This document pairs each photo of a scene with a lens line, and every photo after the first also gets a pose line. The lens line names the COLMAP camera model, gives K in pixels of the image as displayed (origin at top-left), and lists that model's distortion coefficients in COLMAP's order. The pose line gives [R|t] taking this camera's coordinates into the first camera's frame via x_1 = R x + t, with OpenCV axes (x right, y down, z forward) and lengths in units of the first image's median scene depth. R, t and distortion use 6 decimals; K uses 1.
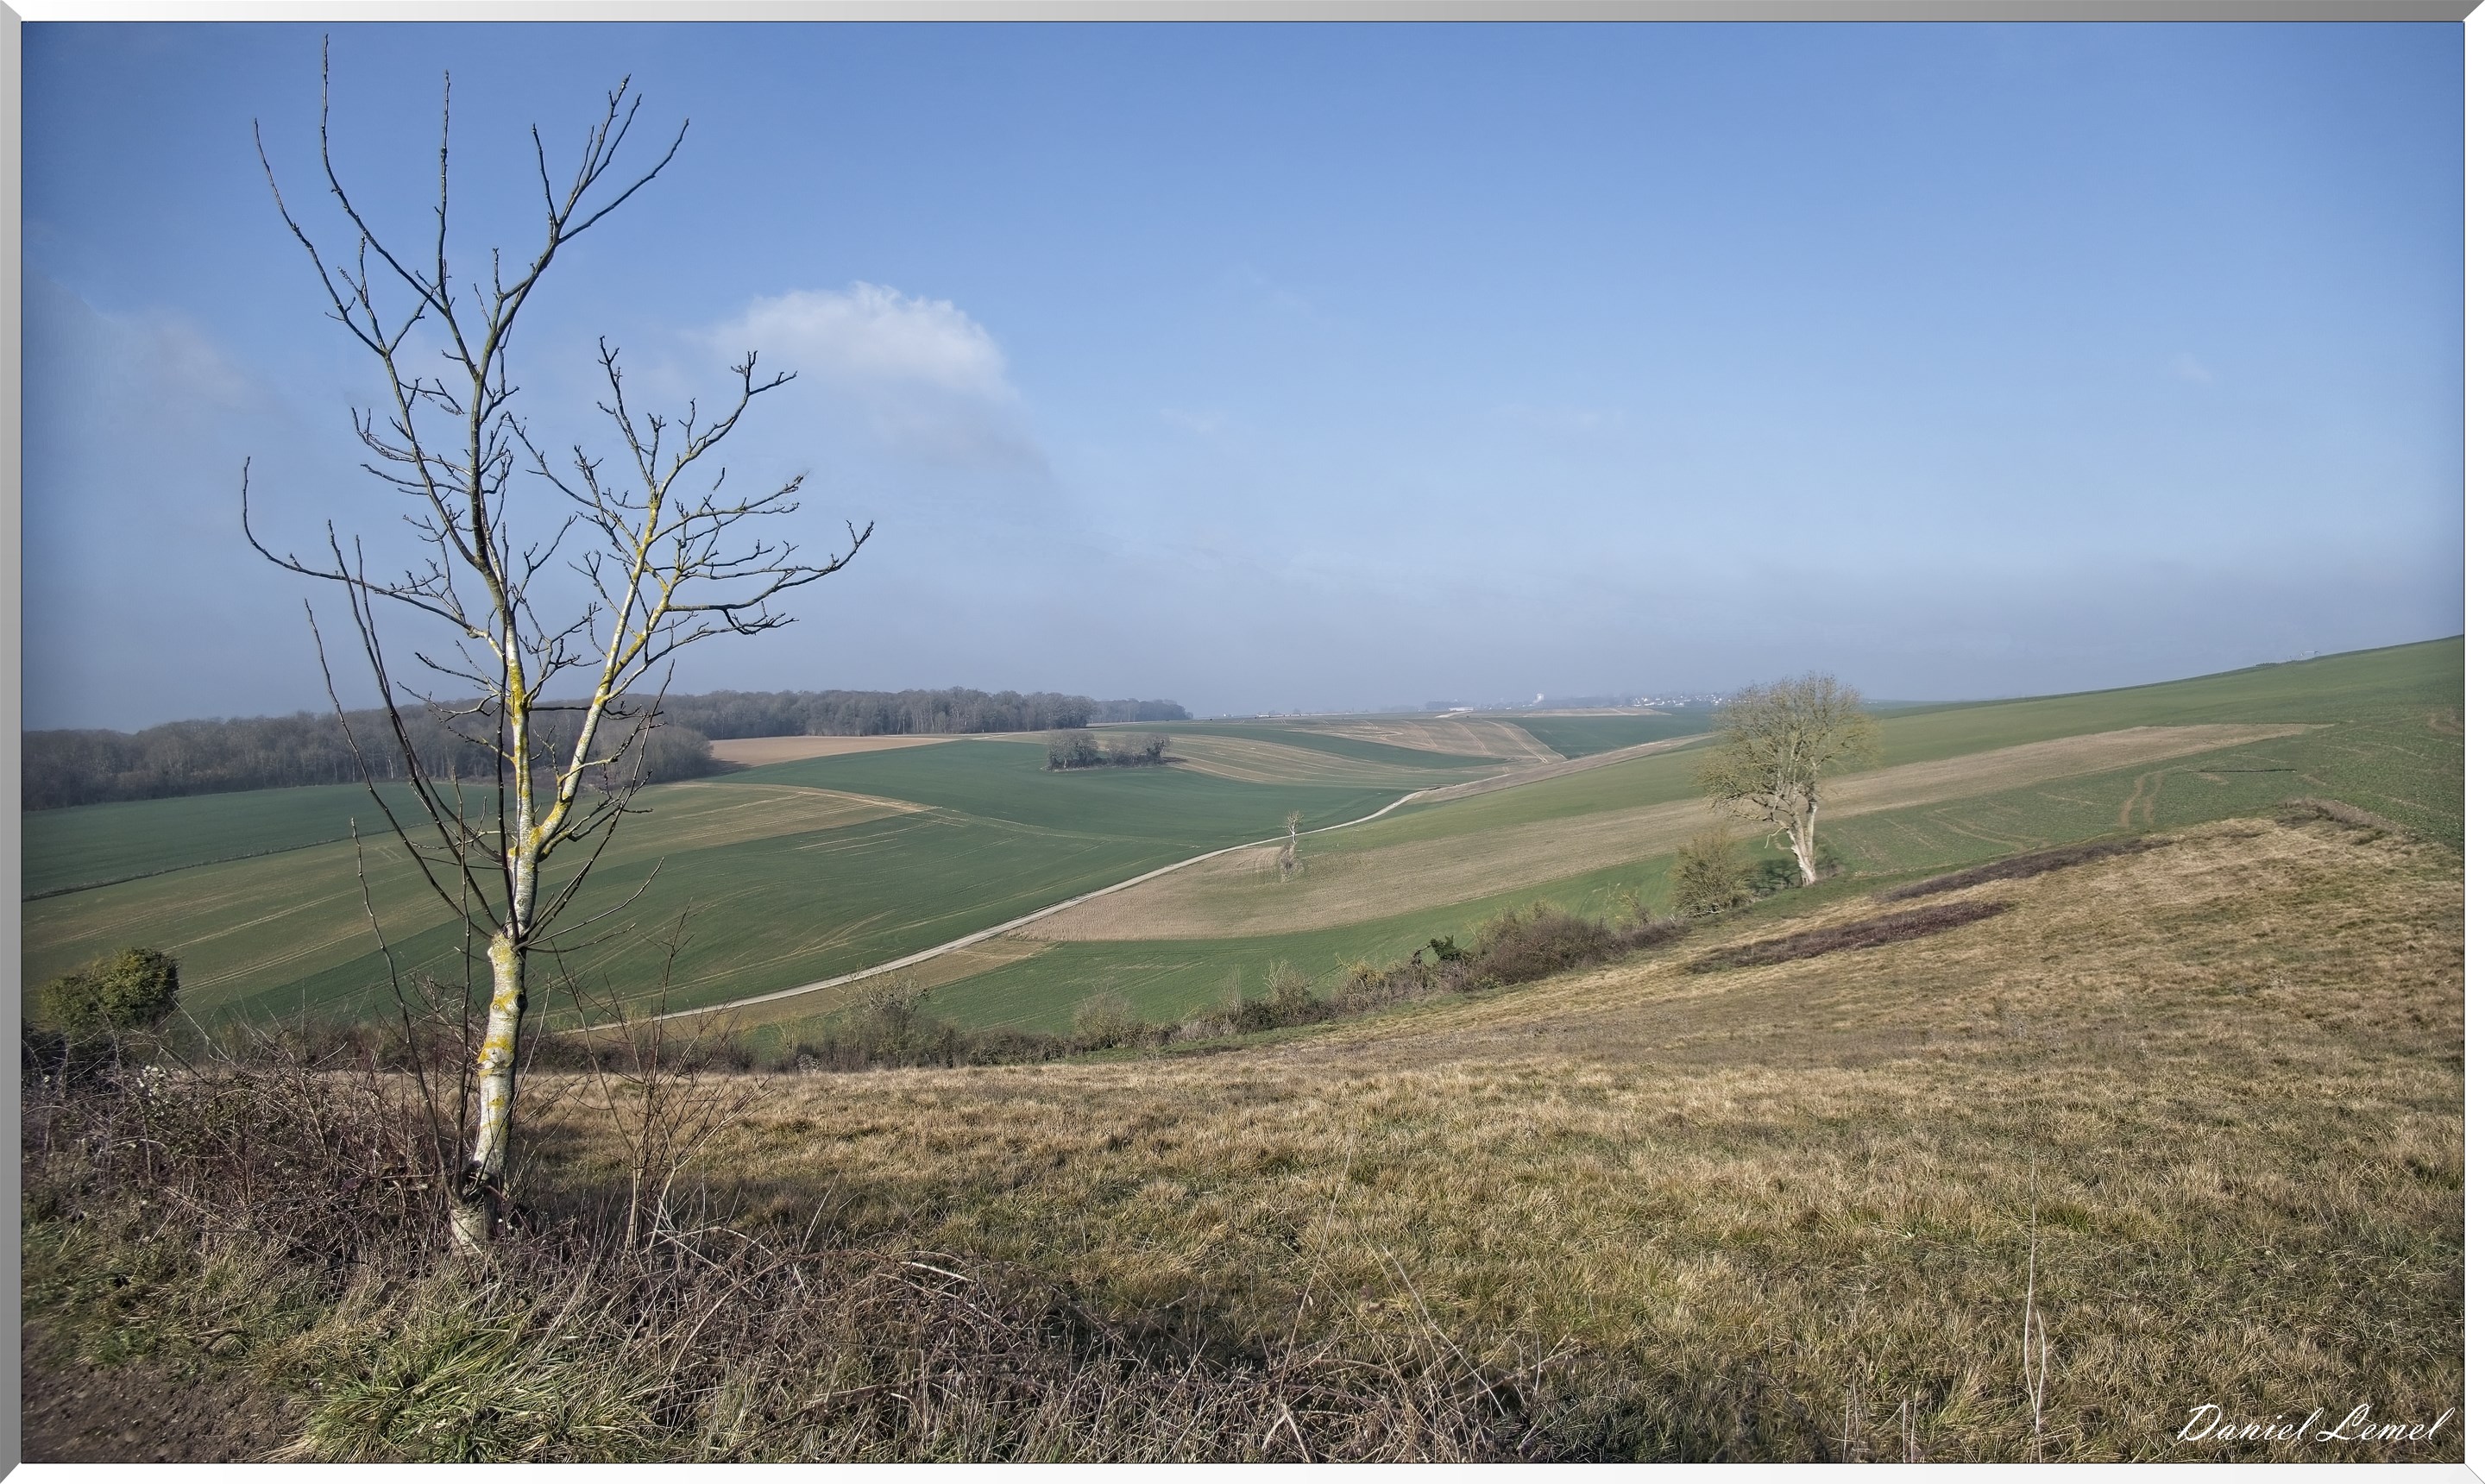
lens RADIAL K [[1598.3, 0, 1239.8], [0, 1598.3, 770.7], [0, 0, 1]] dist [-0.026210, 0.000860]
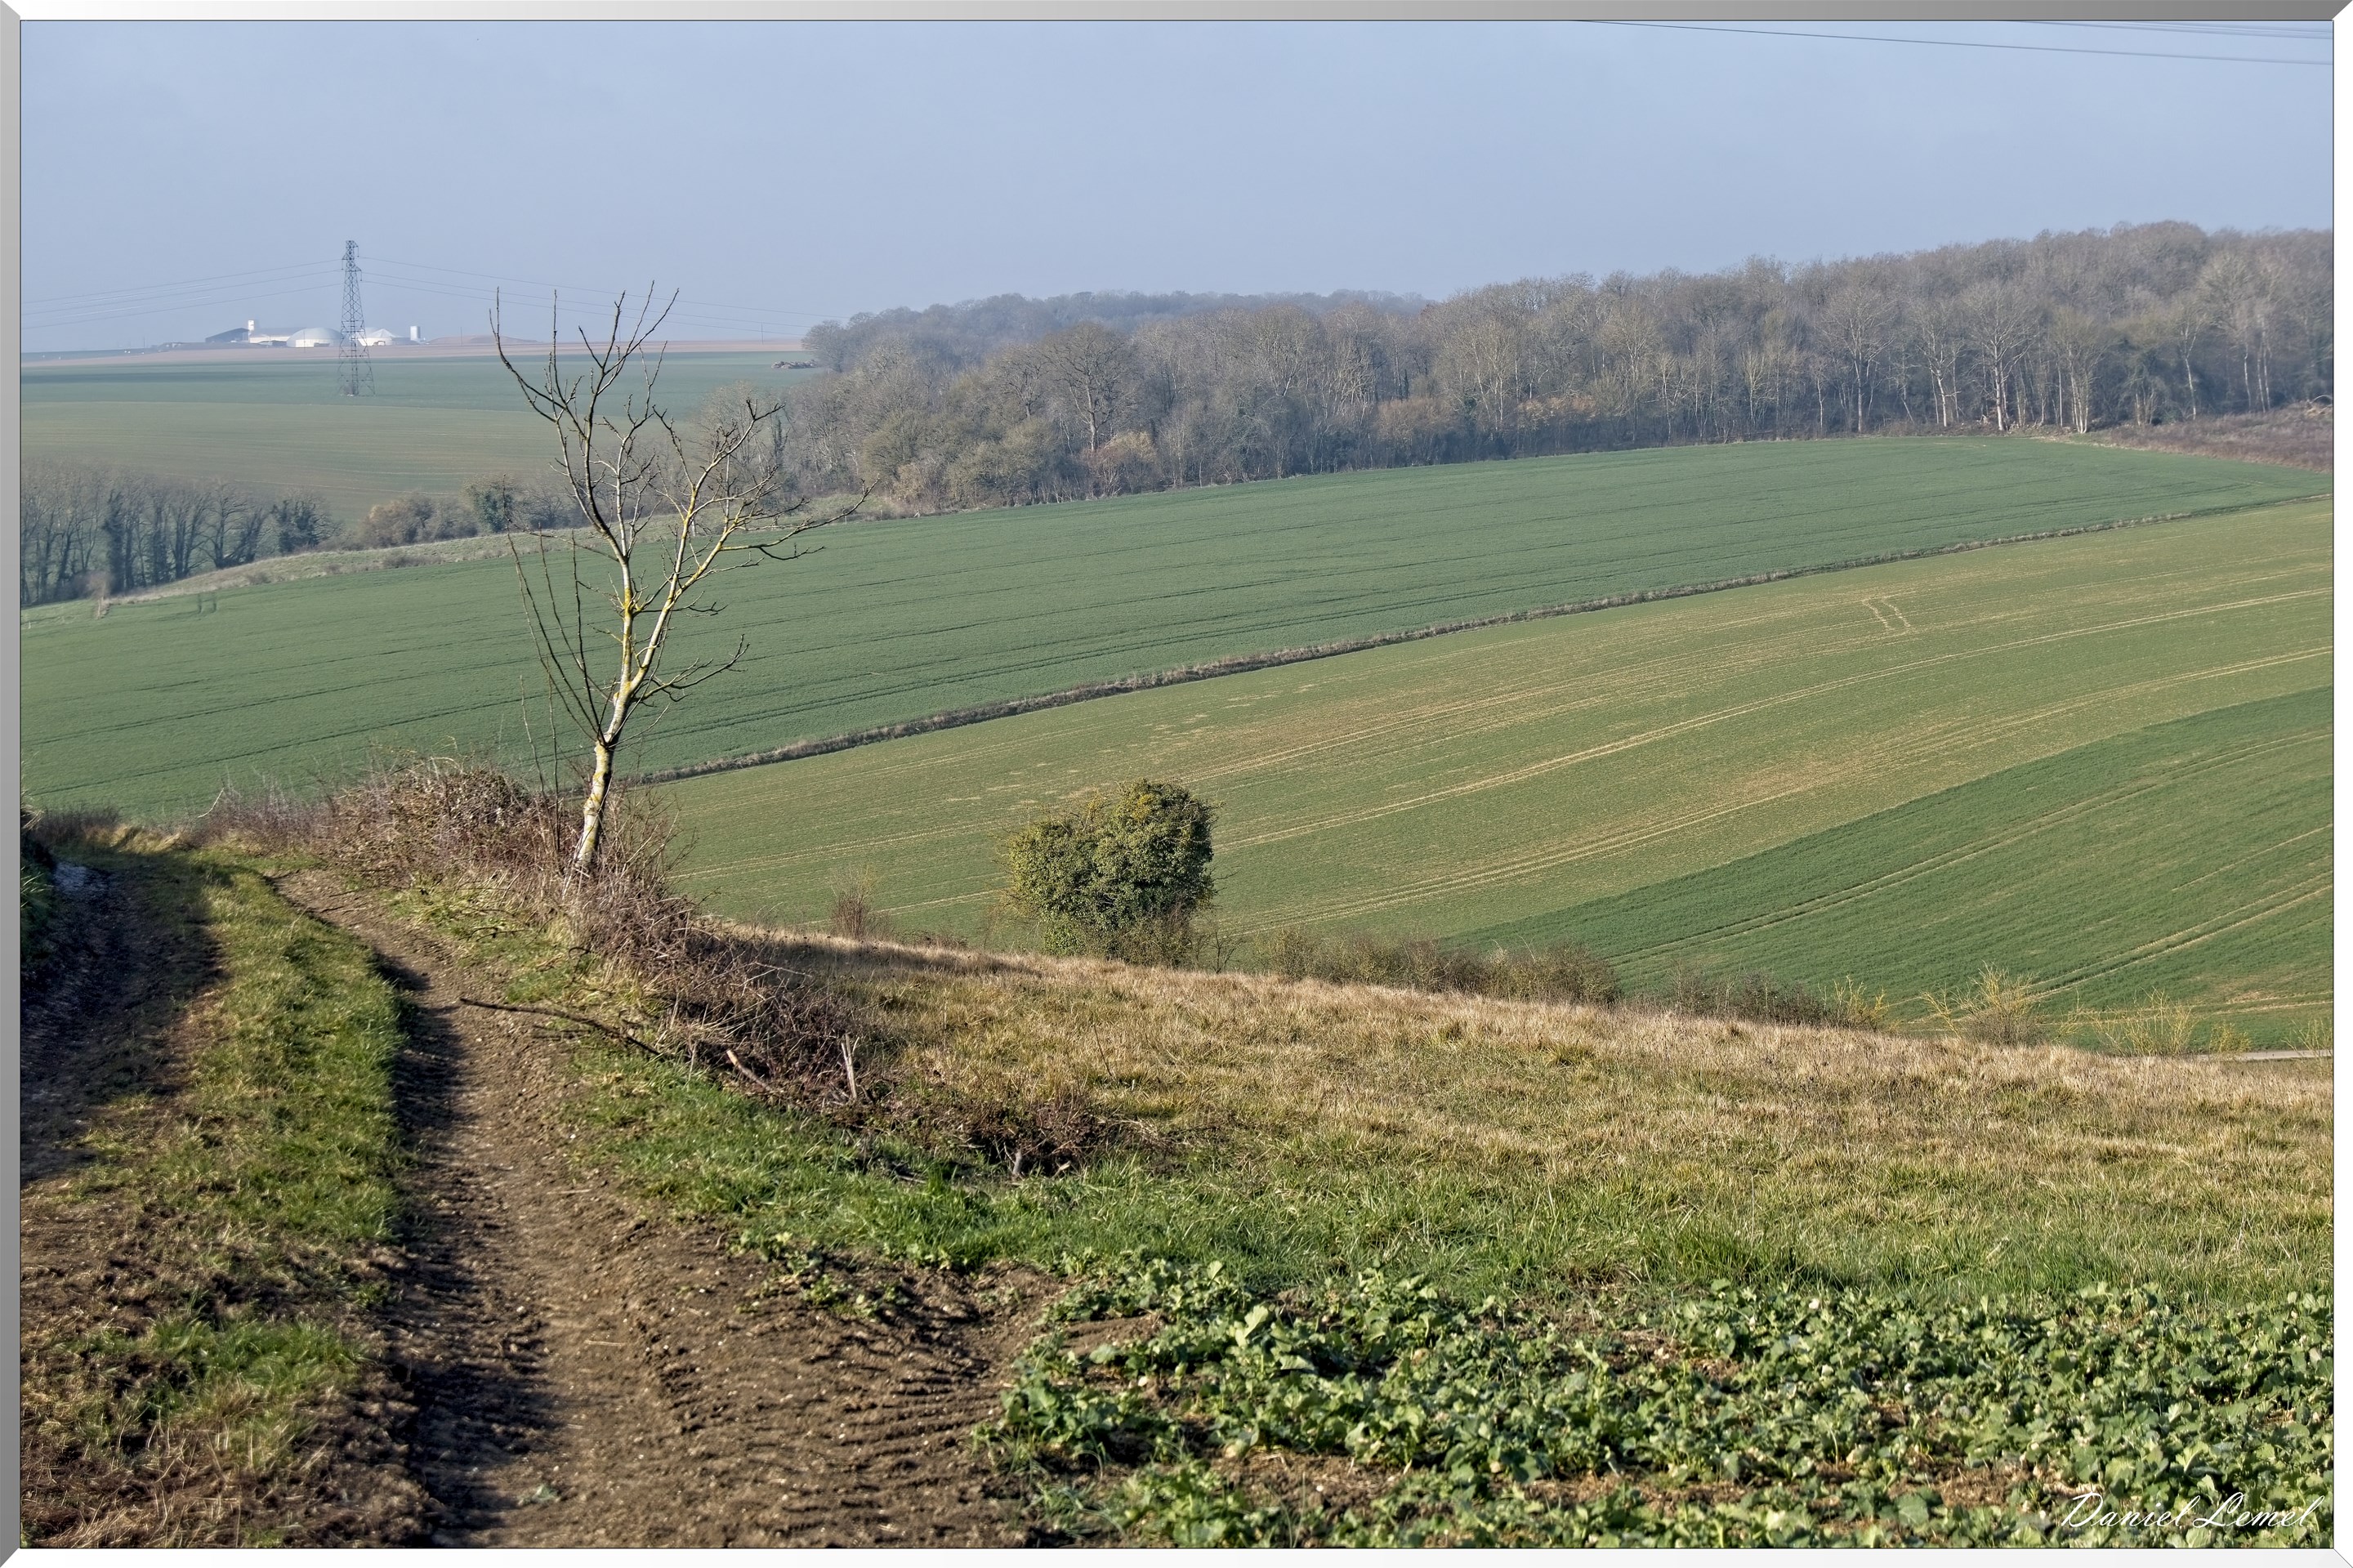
lens RADIAL K [[4571.0, 0, 1176.5], [0, 4571.0, 784.0], [0, 0, 1]] dist [-0.007398, -0.078958]
pose [[0.779336, 0.068805, -0.622818, 0.050373], [-0.016797, 0.995890, 0.089001, -0.004932], [0.626382, -0.058900, 0.777288, -0.040431]]
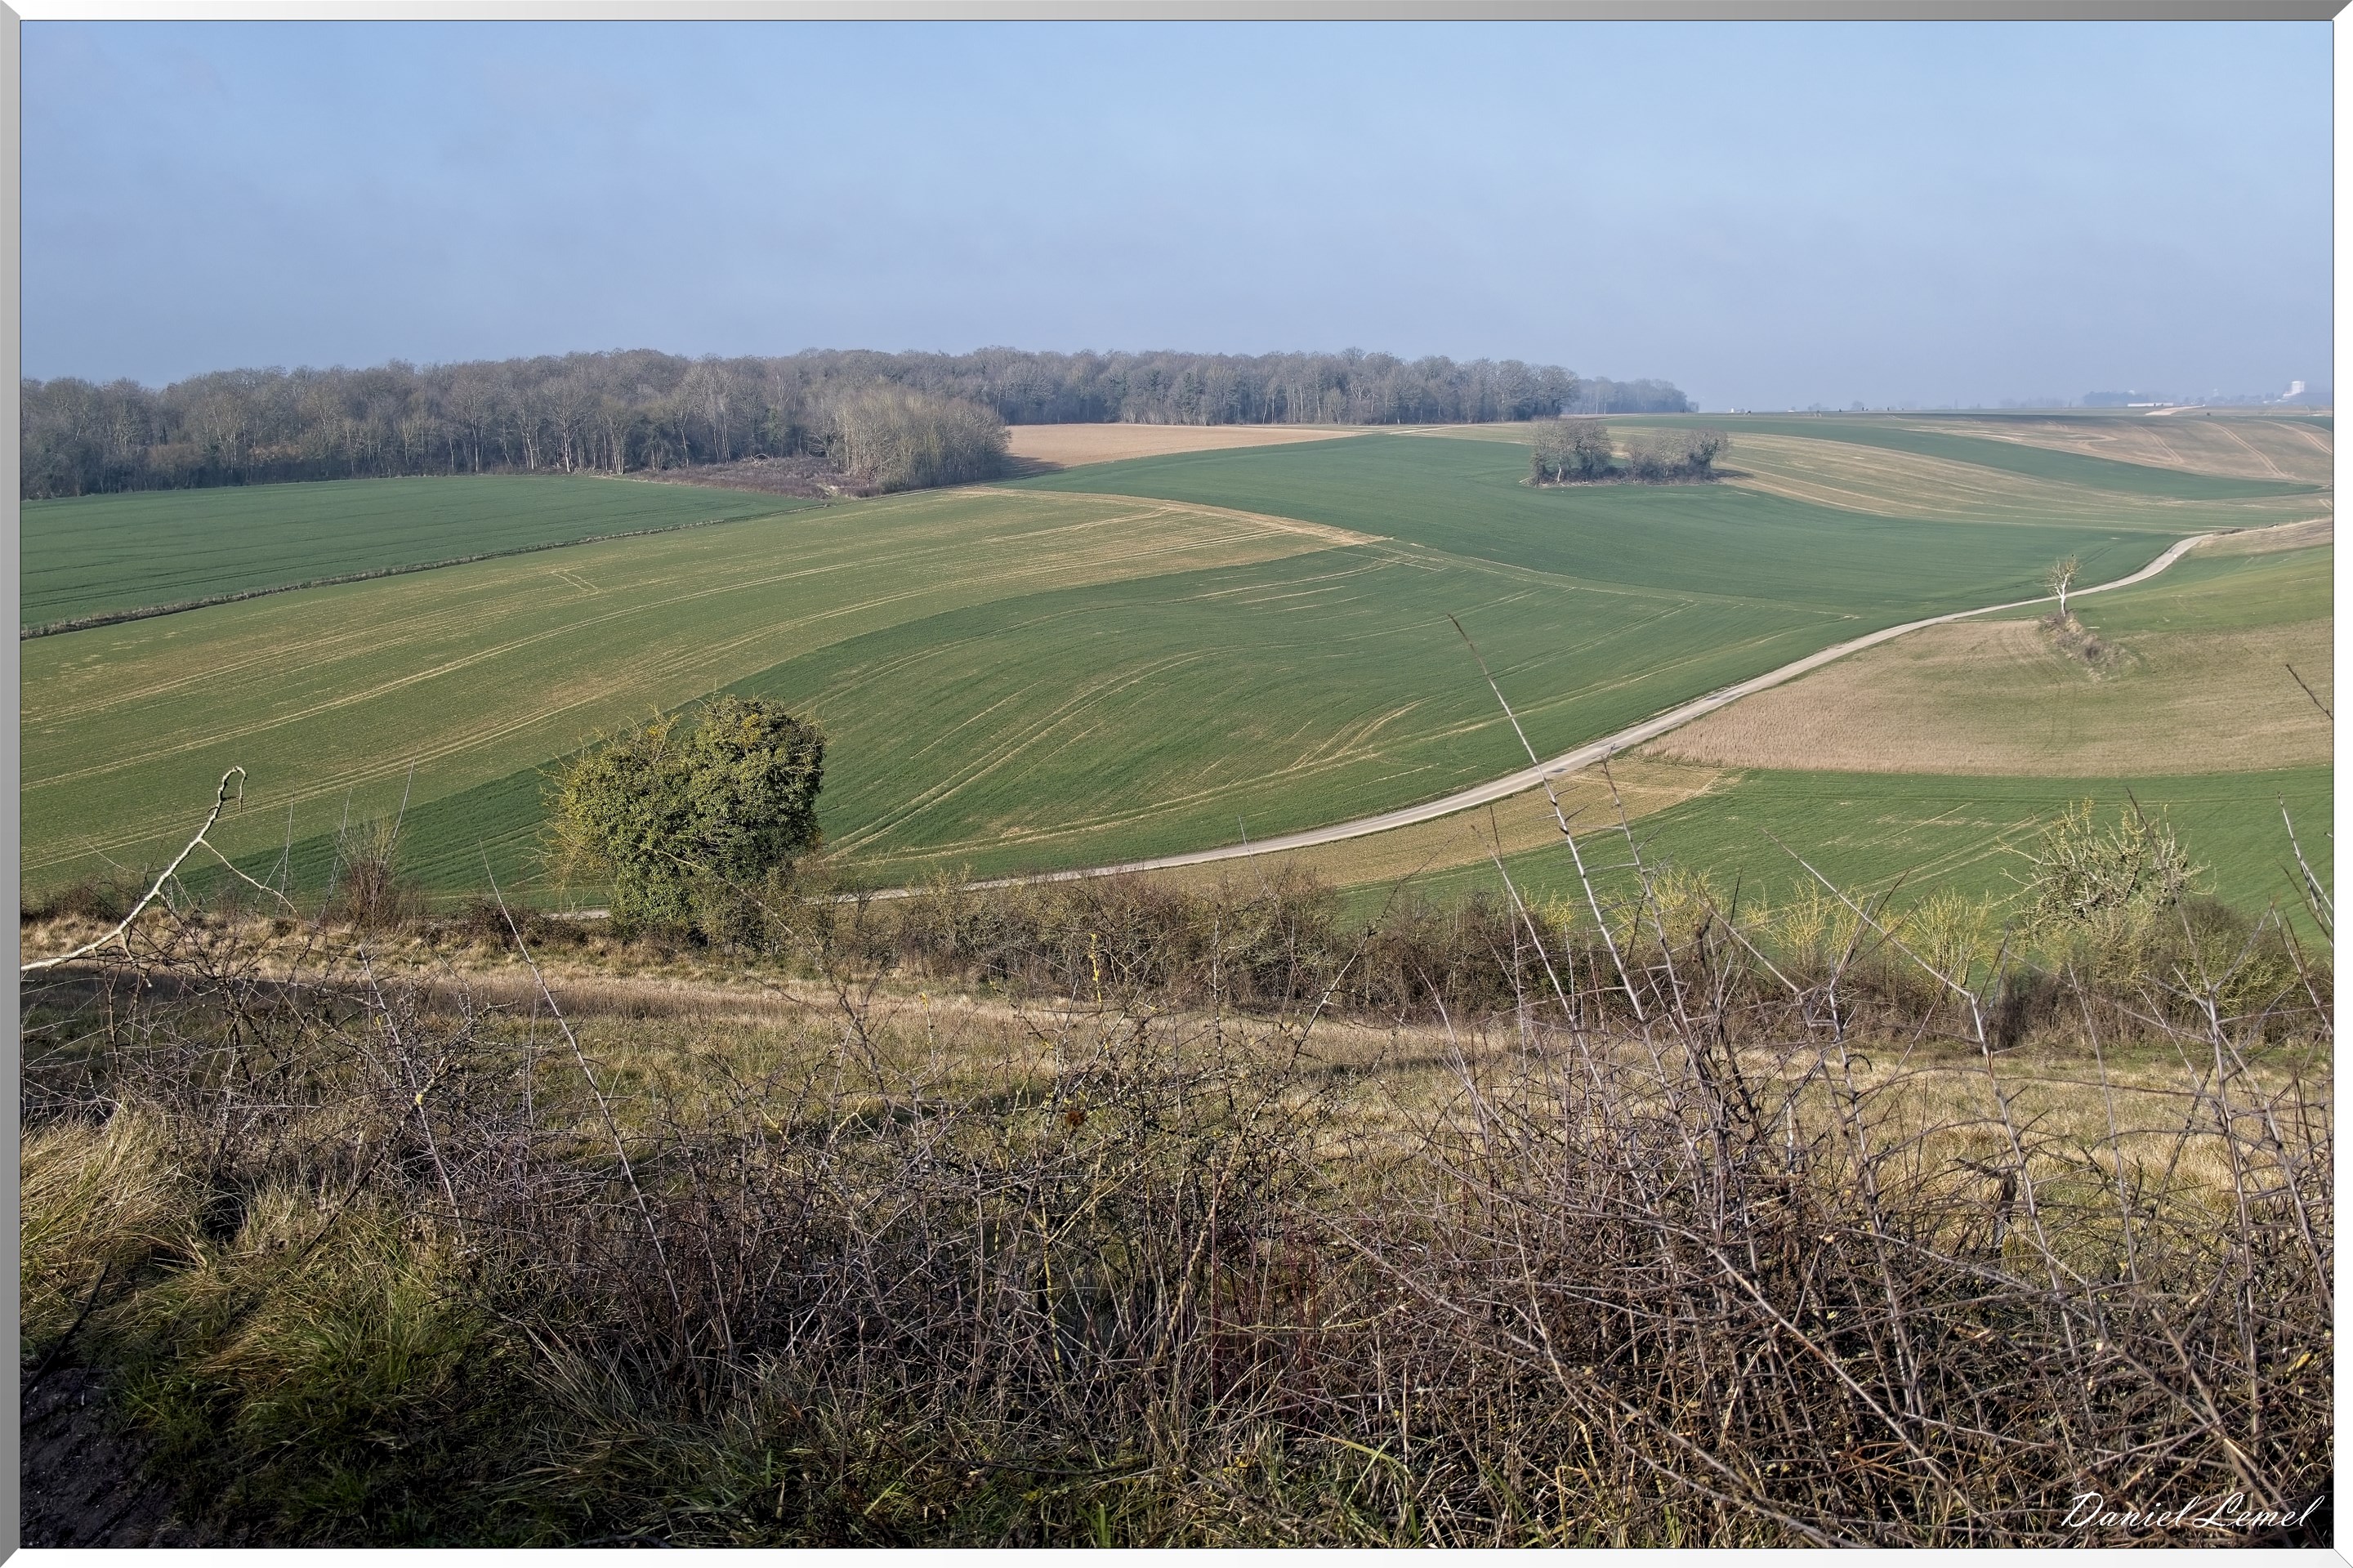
lens RADIAL K [[2481.4, 0, 1176.5], [0, 2481.4, 784.0], [0, 0, 1]] dist [0.061393, -0.007878]
pose [[0.978199, 0.050088, -0.201539, -0.067586], [-0.026926, 0.992876, 0.116069, 0.007790], [0.205917, -0.108112, 0.972579, 0.049888]]
